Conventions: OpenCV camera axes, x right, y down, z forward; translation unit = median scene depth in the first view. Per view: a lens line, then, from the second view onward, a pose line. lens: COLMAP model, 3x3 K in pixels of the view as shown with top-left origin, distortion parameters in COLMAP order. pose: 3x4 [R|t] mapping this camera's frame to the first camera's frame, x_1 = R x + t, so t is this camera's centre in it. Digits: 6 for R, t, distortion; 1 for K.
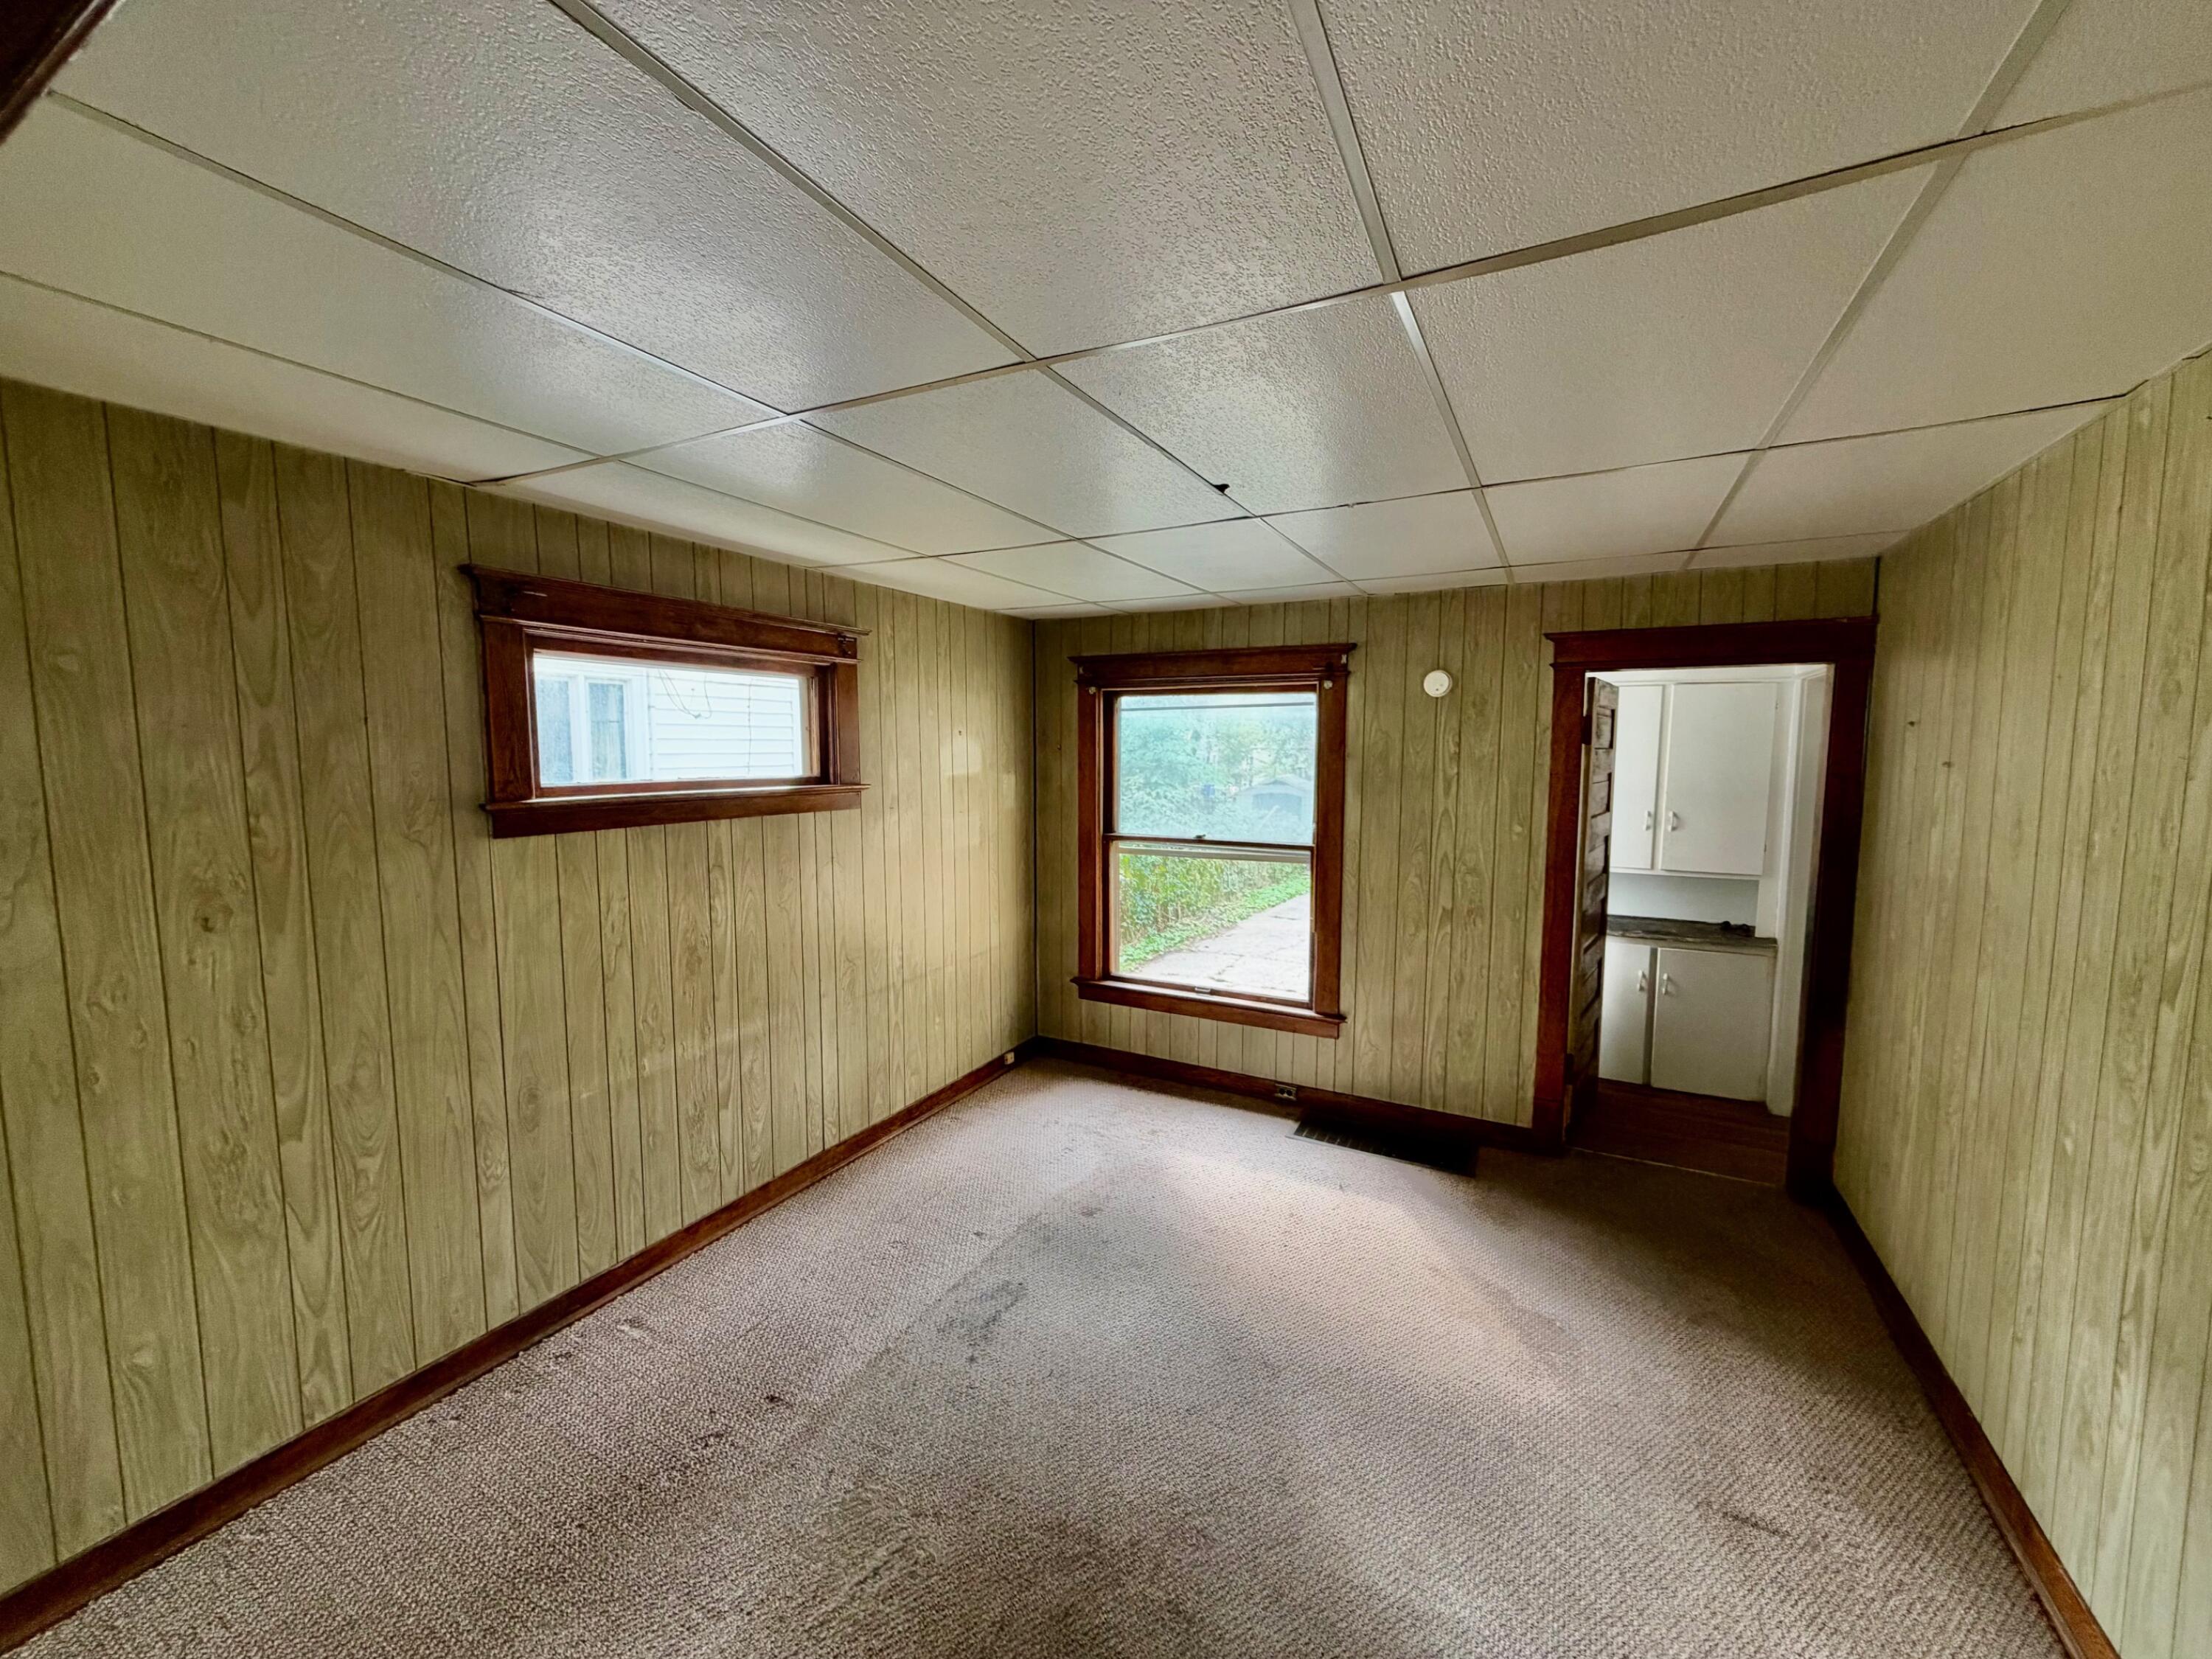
lens RADIAL K [[886.1, 0, 1097.5], [0, 886.1, 827.1], [0, 0, 1]] dist [0.002222, 0.000125]
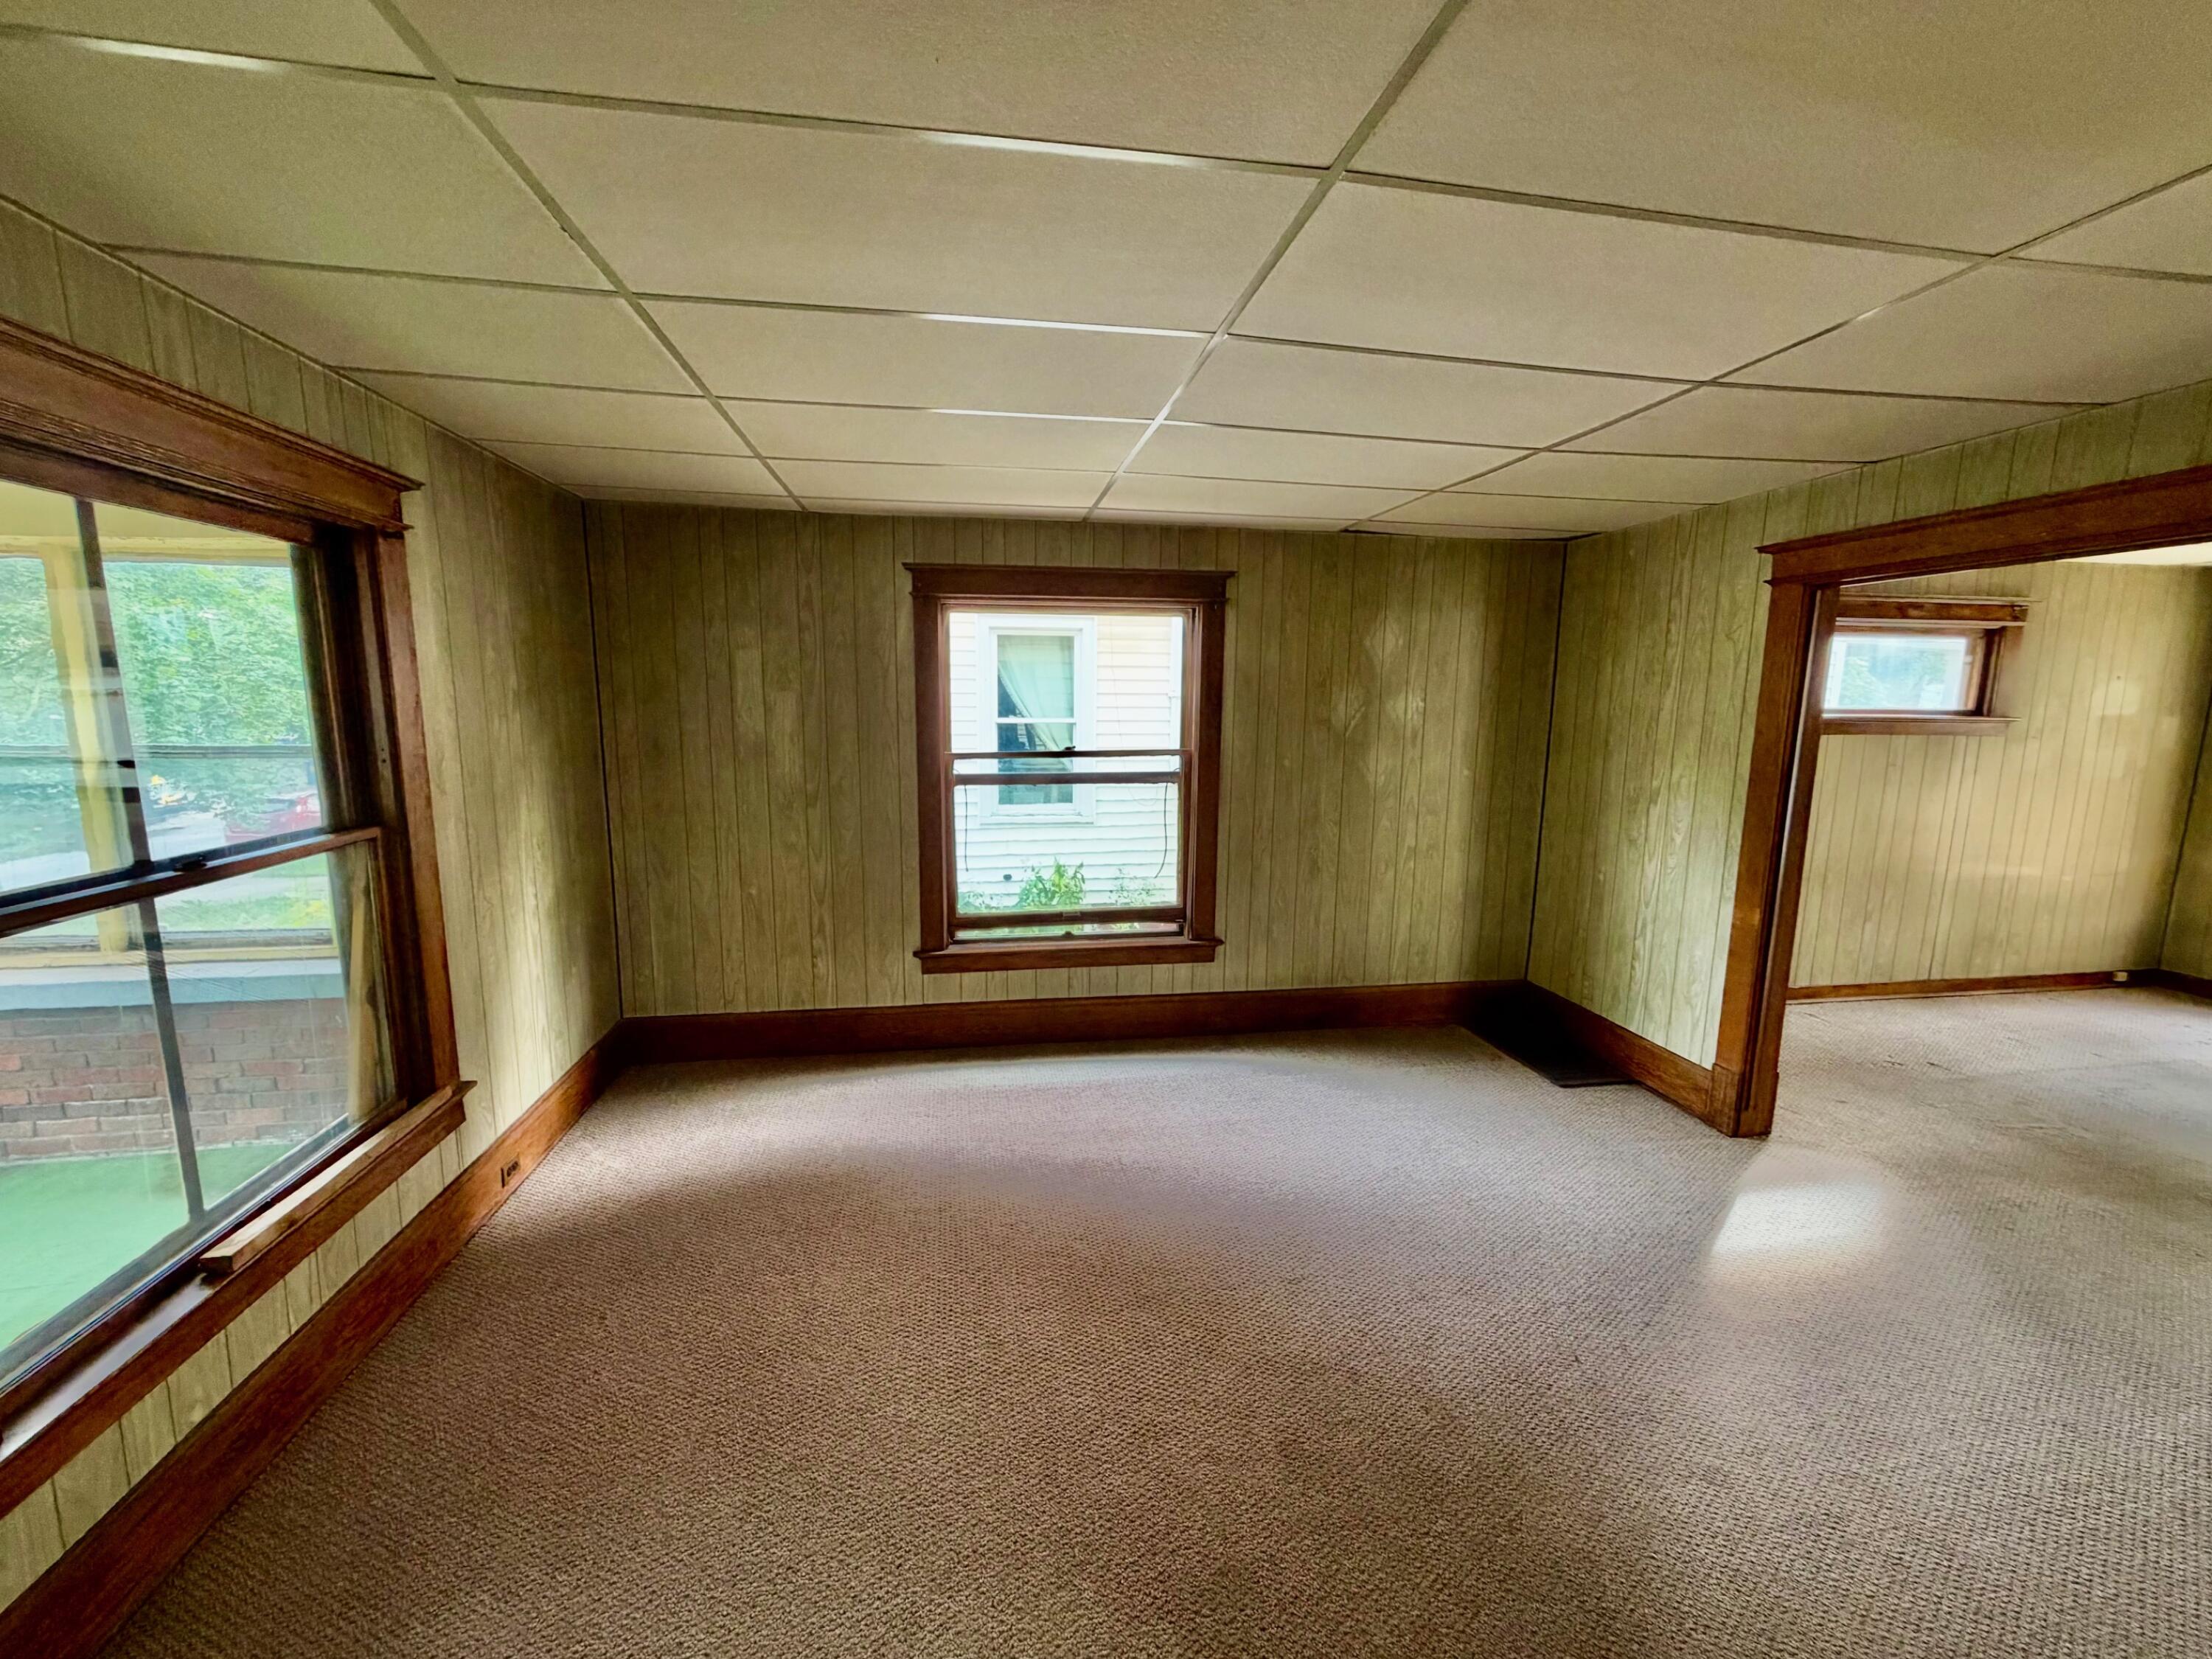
lens RADIAL K [[886.1, 0, 1103.1], [0, 886.1, 823.5], [0, 0, 1]] dist [0.002222, 0.000125]
pose [[0.606199, 0.120136, -0.786187, -0.025474], [-0.082128, 0.992696, 0.088367, 0.097994], [0.791061, 0.011000, 0.611638, -0.837294]]
